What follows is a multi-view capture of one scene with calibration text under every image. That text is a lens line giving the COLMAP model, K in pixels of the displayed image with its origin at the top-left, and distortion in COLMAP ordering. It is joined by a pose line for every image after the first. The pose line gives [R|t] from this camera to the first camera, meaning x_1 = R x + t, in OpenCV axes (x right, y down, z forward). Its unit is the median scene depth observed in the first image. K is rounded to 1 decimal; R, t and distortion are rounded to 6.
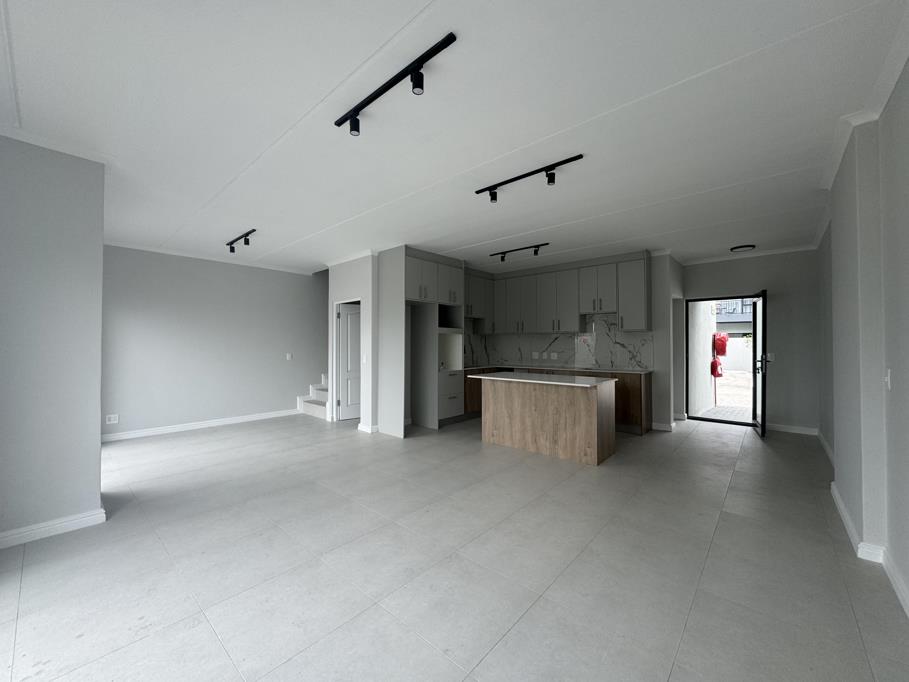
lens RADIAL K [[353.0, 0, 454.5], [0, 353.0, 341.0], [0, 0, 1]] dist [-0.001442, -0.000087]
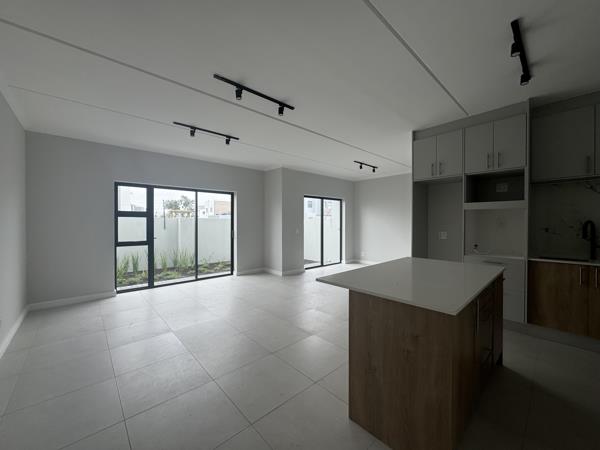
lens RADIAL K [[239.6, 0, 301.7], [0, 239.6, 223.8], [0, 0, 1]] dist [-0.000408, -0.000143]
pose [[-0.158428, 0.012971, -0.987285, 0.580450], [0.018091, 0.999784, 0.010232, -0.002814], [0.987205, -0.016240, -0.158629, 0.706518]]
